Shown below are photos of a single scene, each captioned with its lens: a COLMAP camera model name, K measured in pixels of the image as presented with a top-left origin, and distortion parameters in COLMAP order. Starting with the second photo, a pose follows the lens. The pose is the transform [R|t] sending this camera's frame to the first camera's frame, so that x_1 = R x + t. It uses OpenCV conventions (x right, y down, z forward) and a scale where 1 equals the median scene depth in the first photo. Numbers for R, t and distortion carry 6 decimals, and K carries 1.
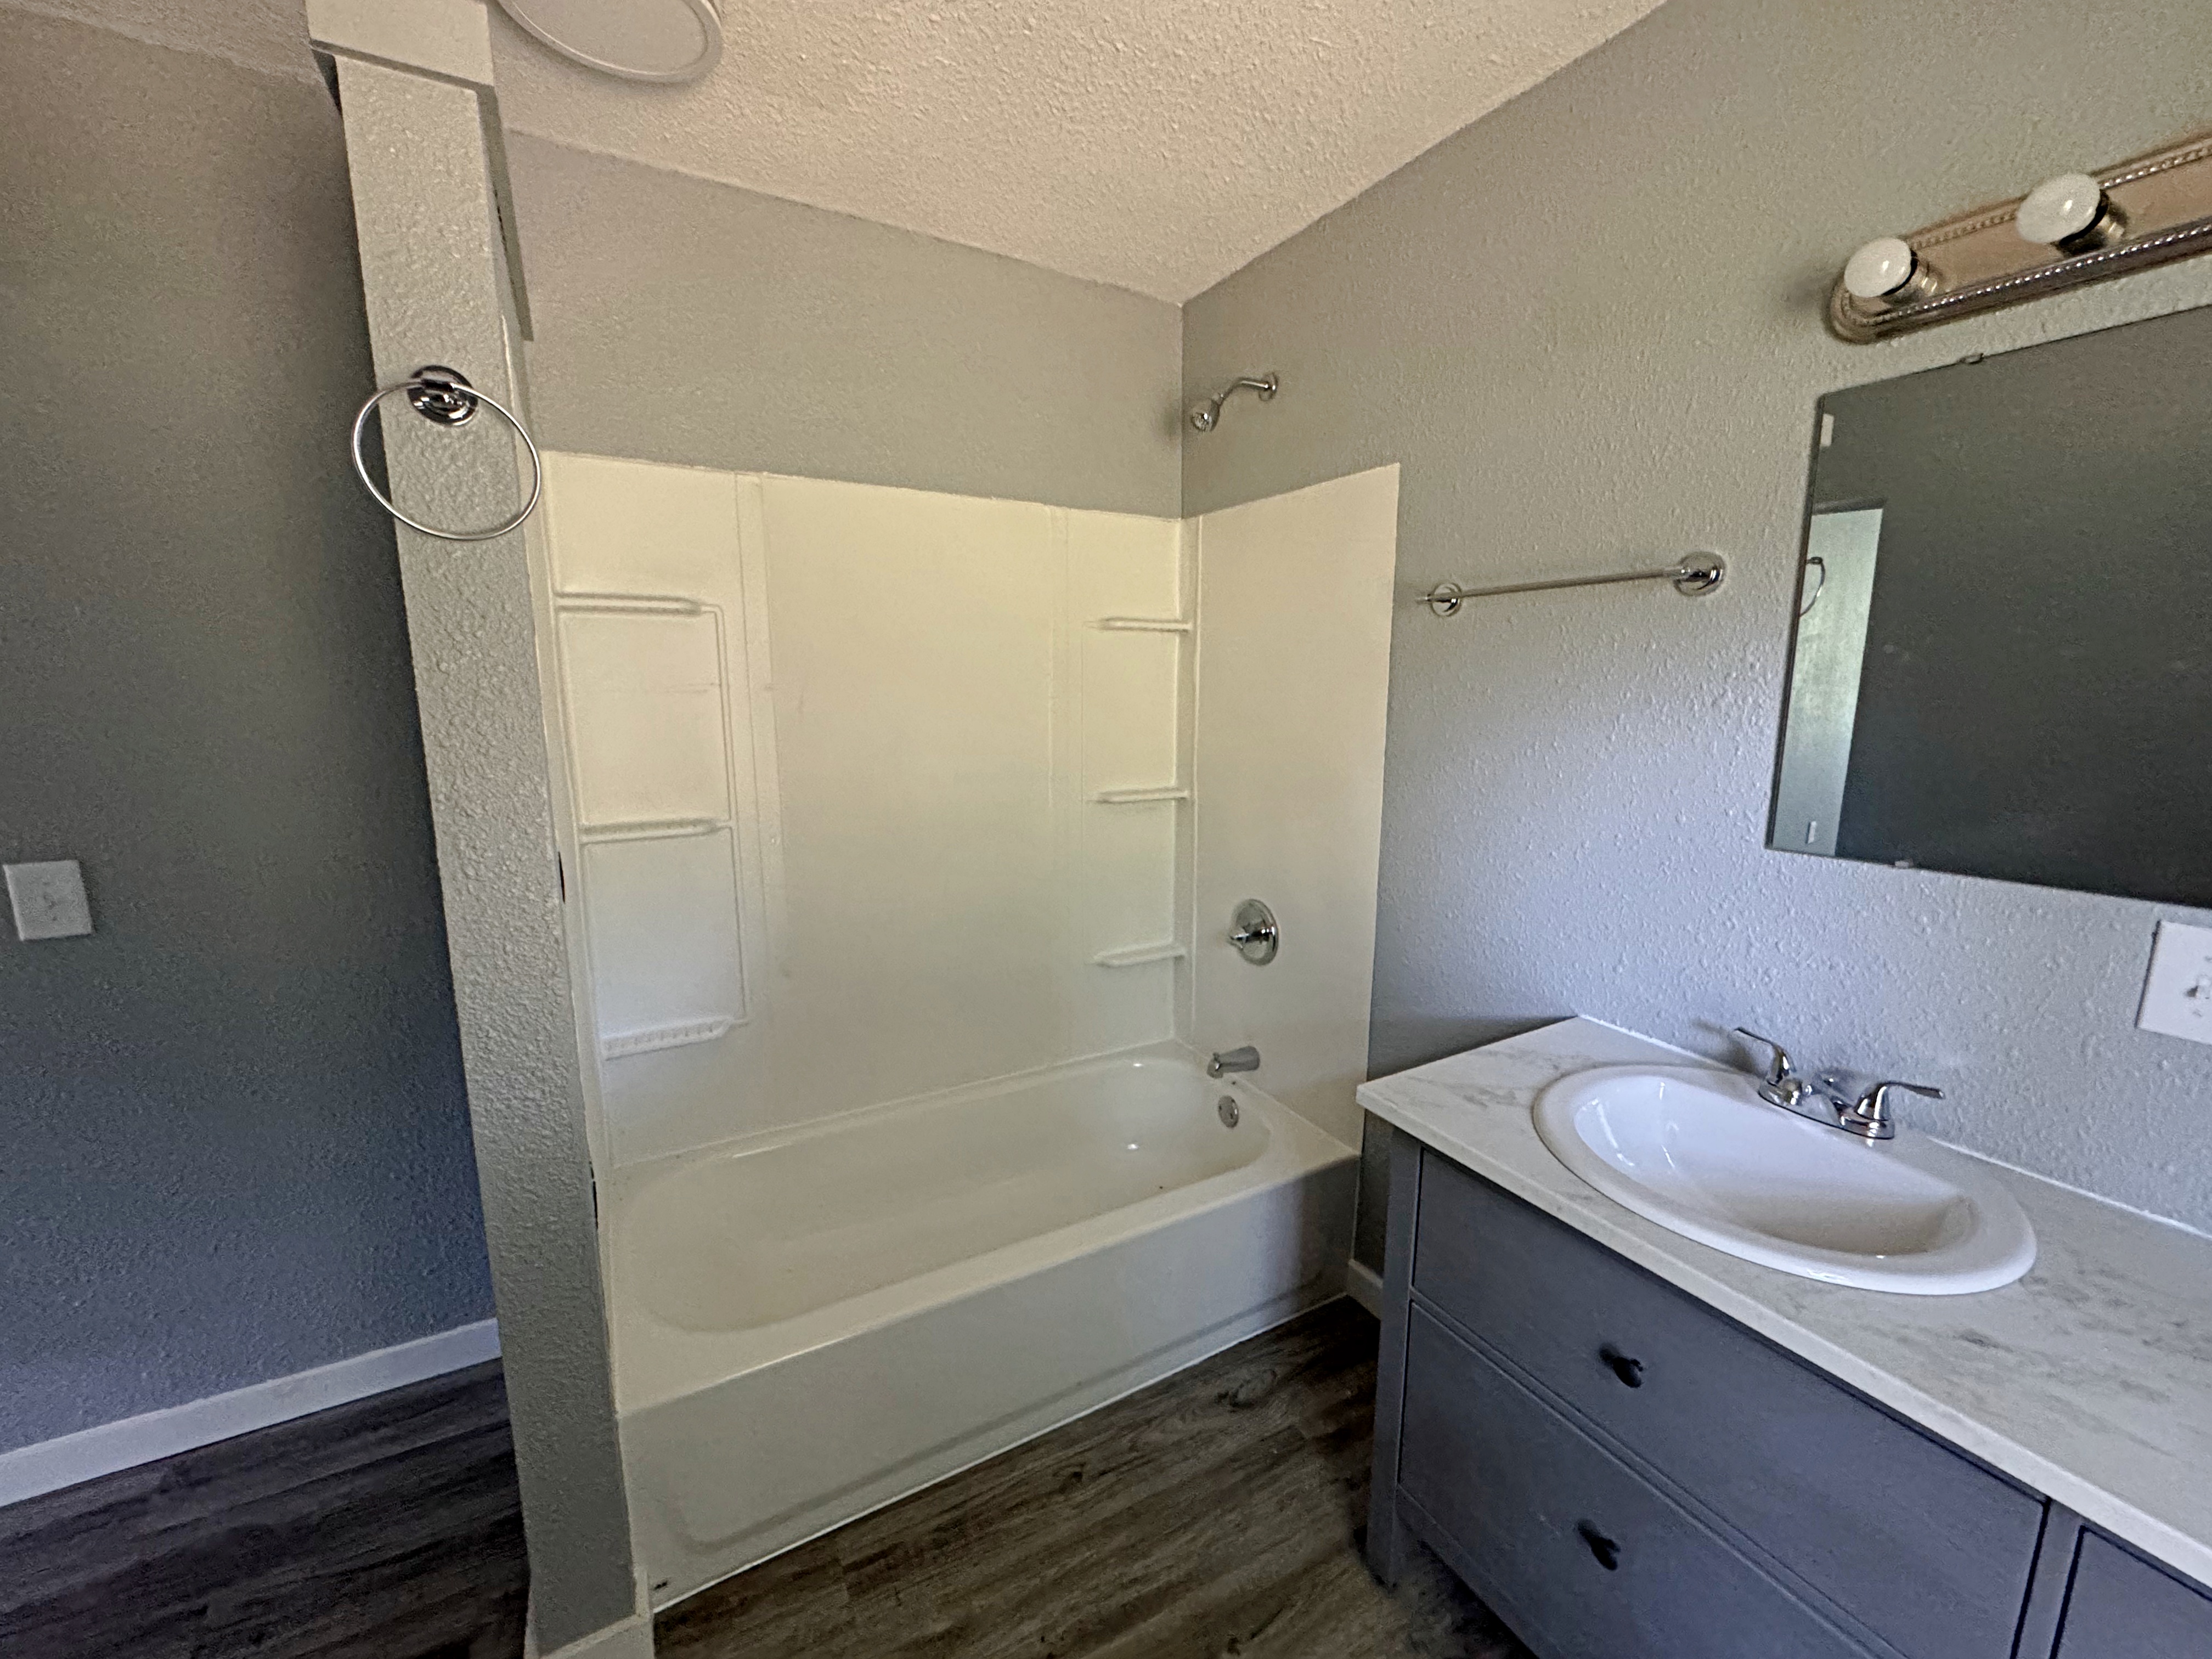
lens RADIAL K [[893.4, 0, 1102.3], [0, 893.4, 832.2], [0, 0, 1]] dist [-0.000127, -0.000158]
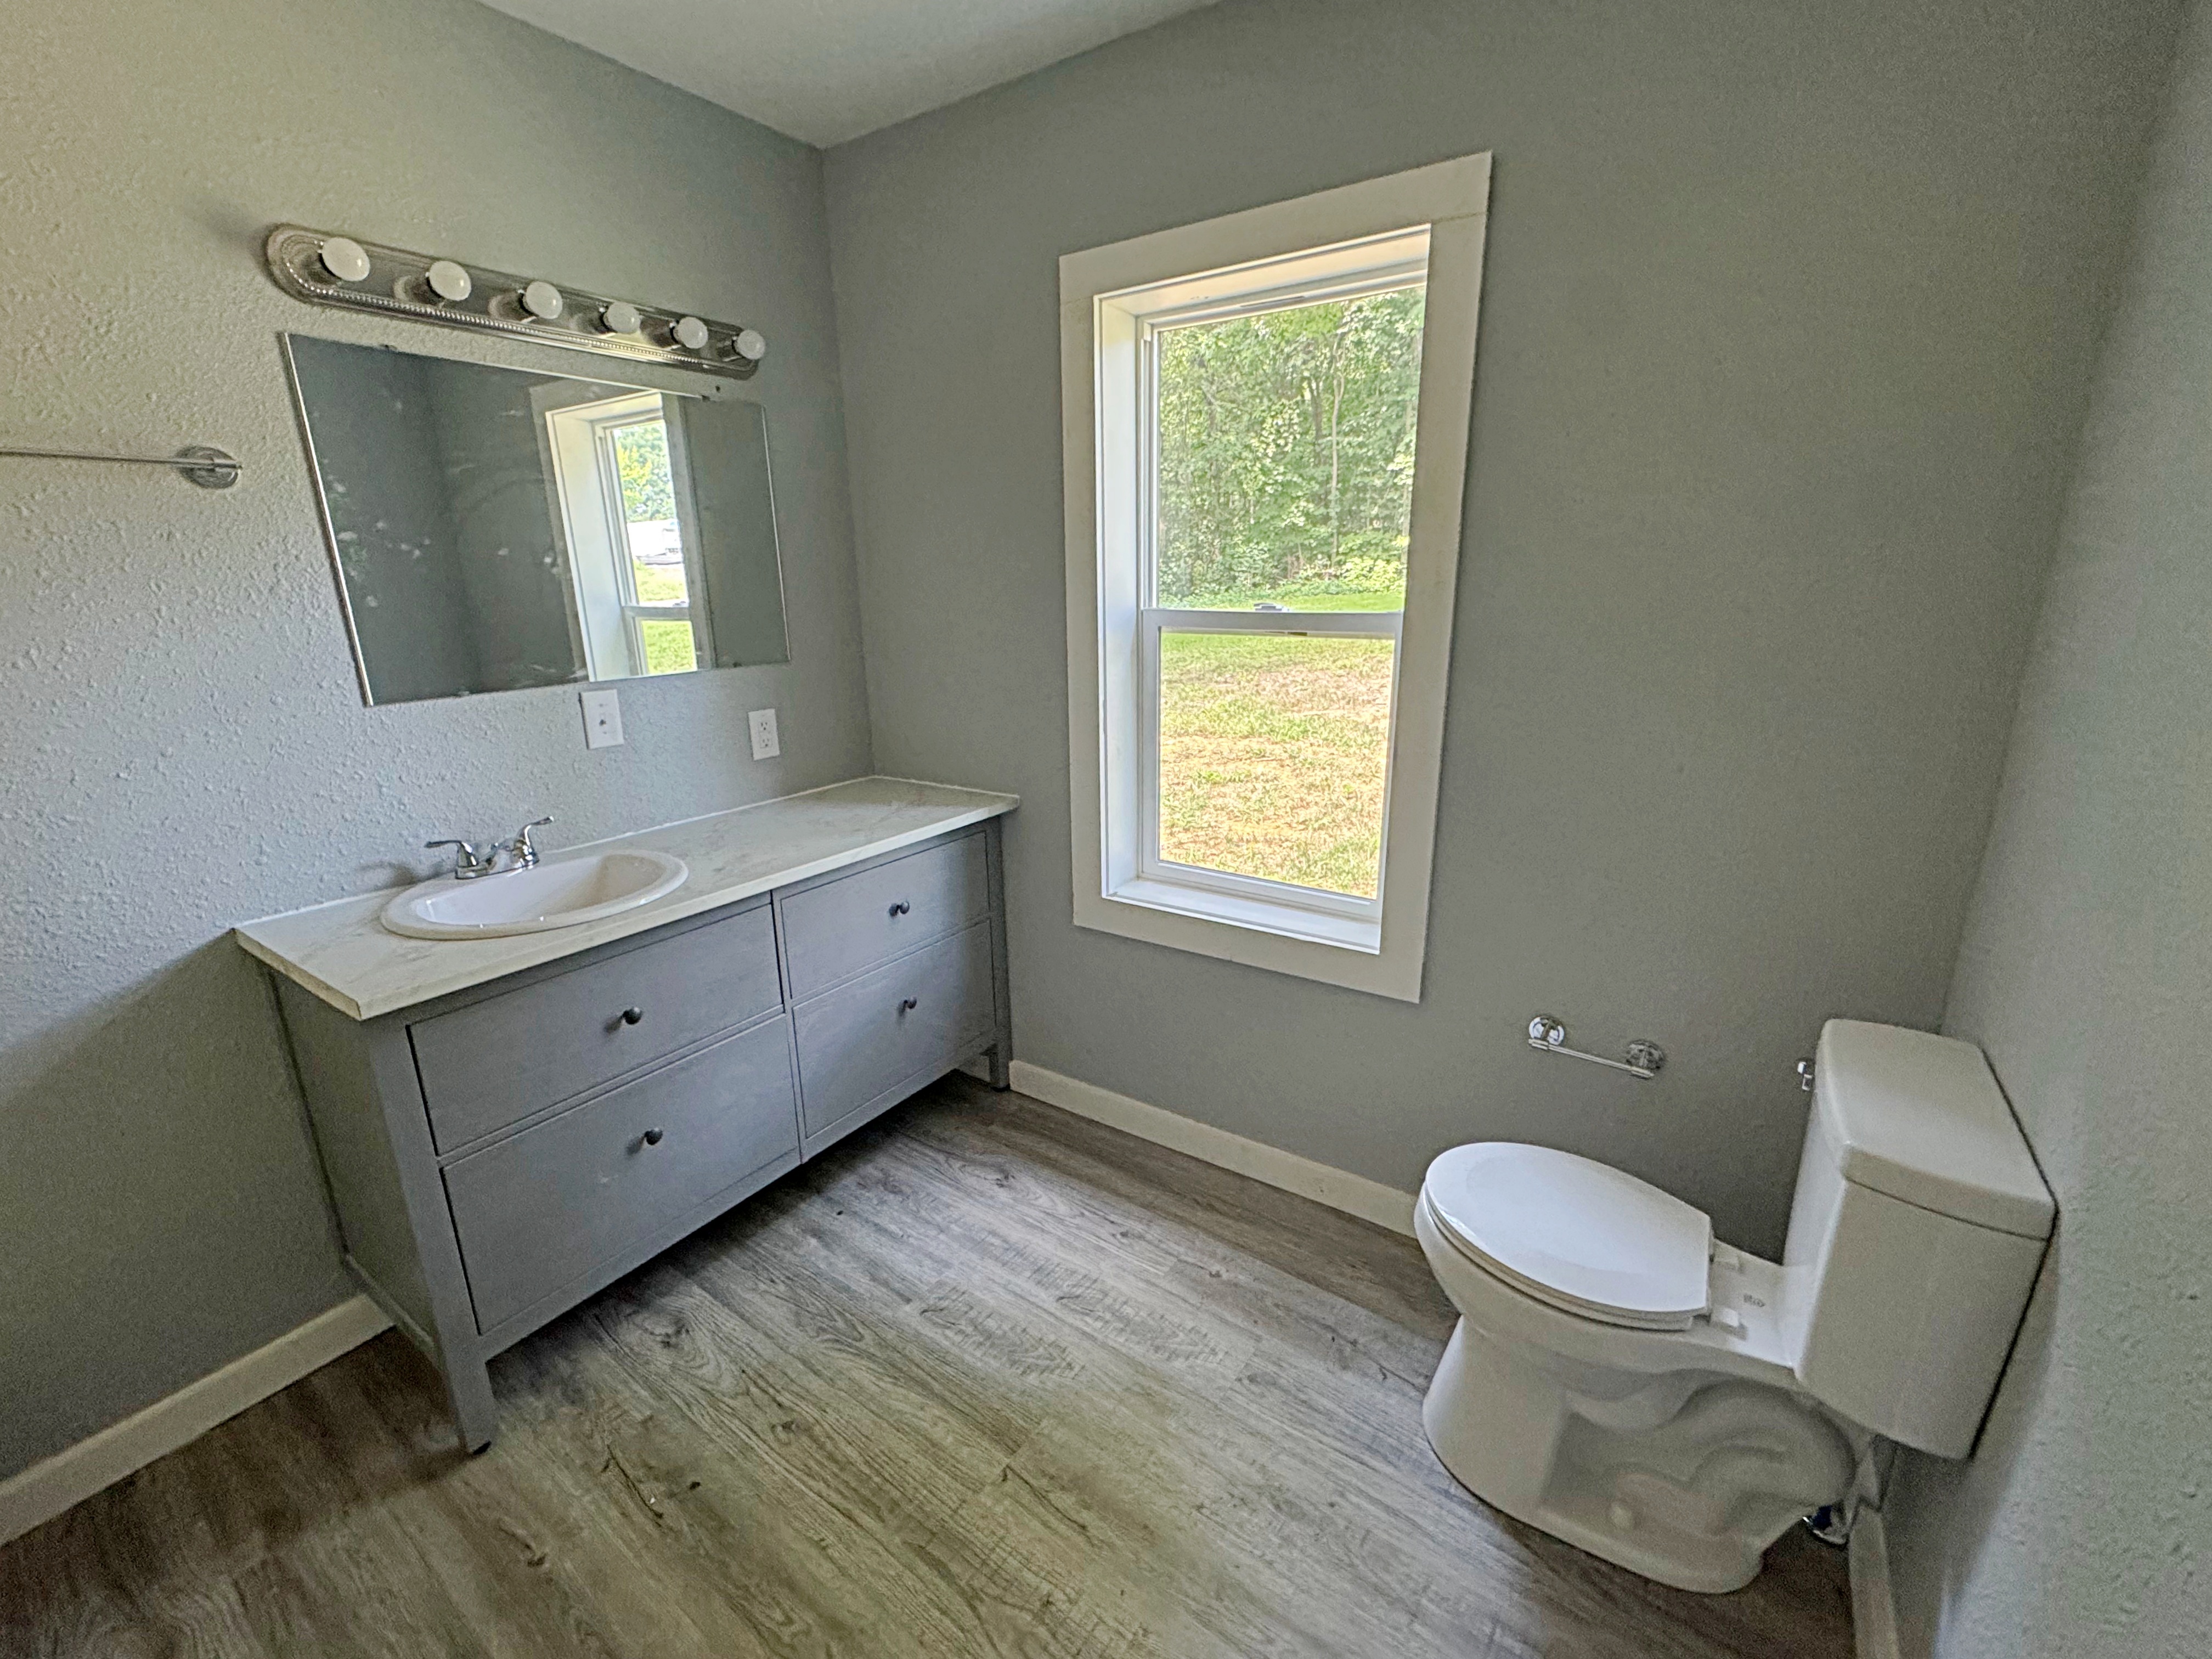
lens RADIAL K [[893.4, 0, 1103.7], [0, 893.4, 827.1], [0, 0, 1]] dist [-0.000127, -0.000158]
pose [[-0.447200, -0.231392, 0.863985, -0.824636], [0.172542, 0.925496, 0.337174, -0.068876], [-0.877634, 0.299858, -0.373957, 0.595048]]
